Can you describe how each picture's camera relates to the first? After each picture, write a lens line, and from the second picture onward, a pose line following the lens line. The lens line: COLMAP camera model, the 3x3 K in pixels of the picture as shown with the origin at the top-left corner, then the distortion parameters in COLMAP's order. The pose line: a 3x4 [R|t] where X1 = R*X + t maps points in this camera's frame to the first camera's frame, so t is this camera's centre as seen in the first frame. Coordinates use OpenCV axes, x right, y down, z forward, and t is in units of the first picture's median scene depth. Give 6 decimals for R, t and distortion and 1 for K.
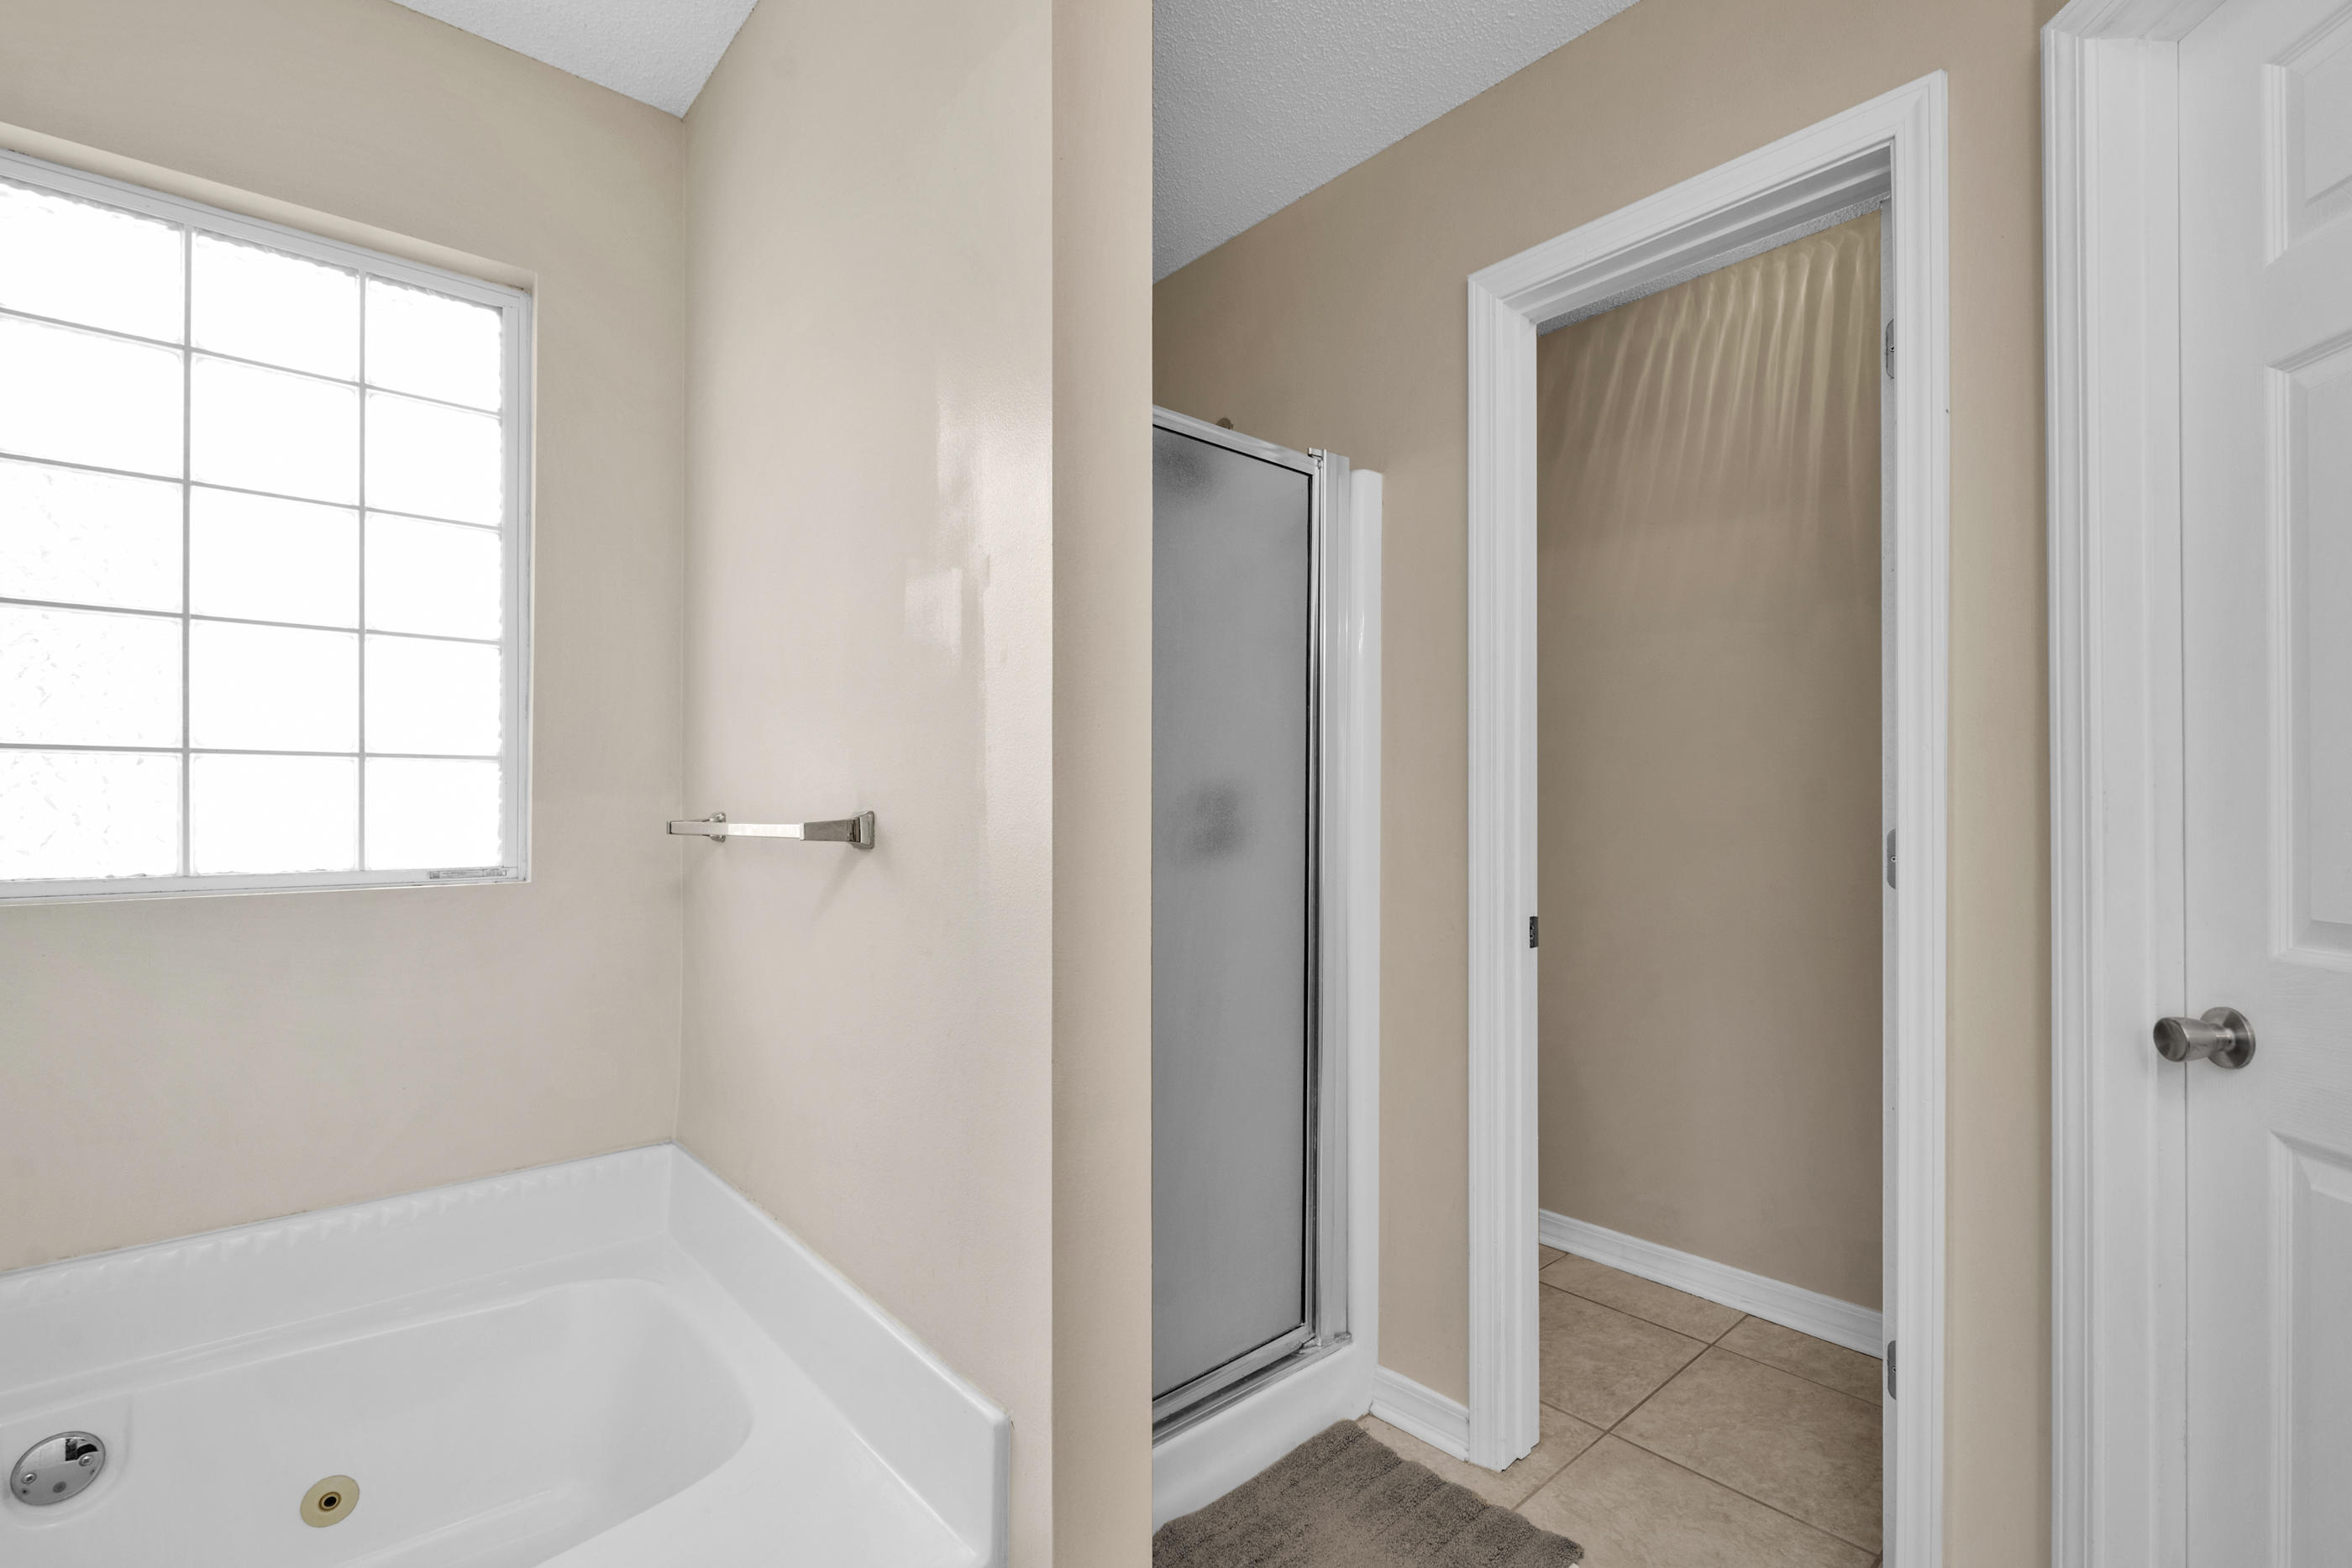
lens RADIAL K [[1120.8, 0, 1179.9], [0, 1120.8, 821.3], [0, 0, 1]] dist [-0.001835, -0.000558]
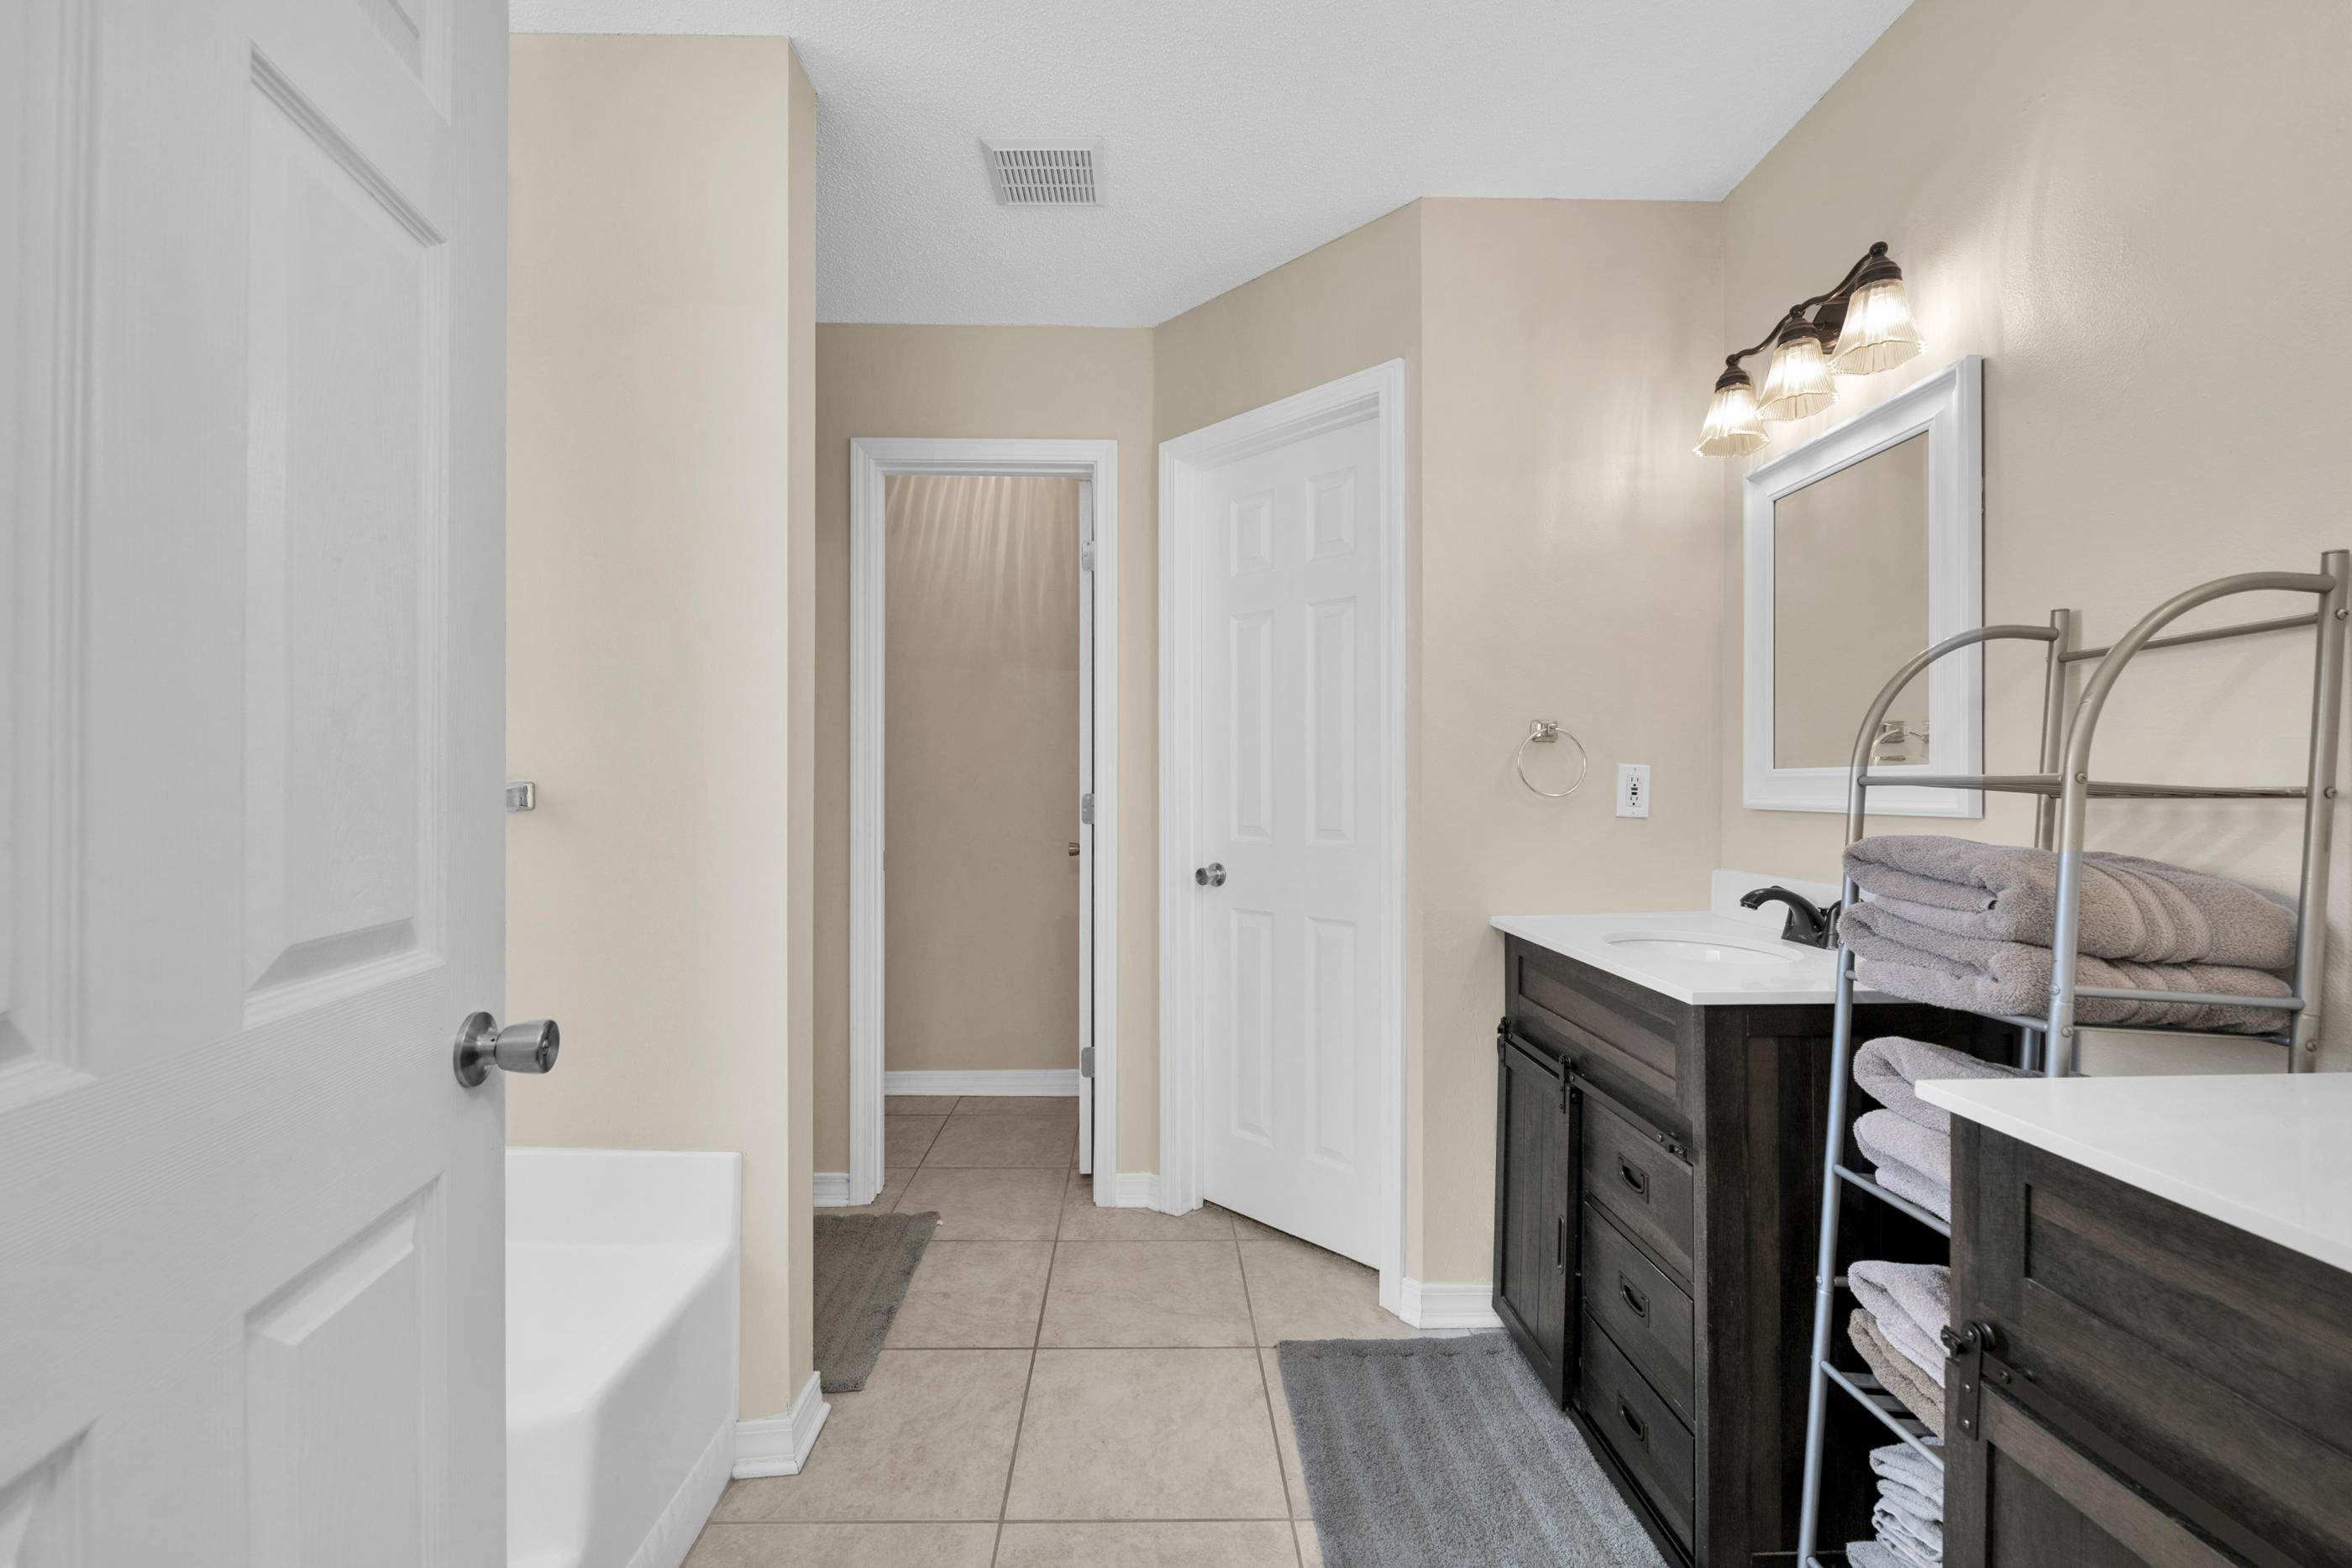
lens RADIAL K [[961.9, 0, 1188.6], [0, 961.9, 796.0], [0, 0, 1]] dist [-0.000014, -0.000370]
pose [[0.670733, -0.005234, 0.741681, -0.598654], [0.002935, 0.999986, 0.004402, 0.005943], [-0.741693, -0.000775, 0.670739, -0.343282]]
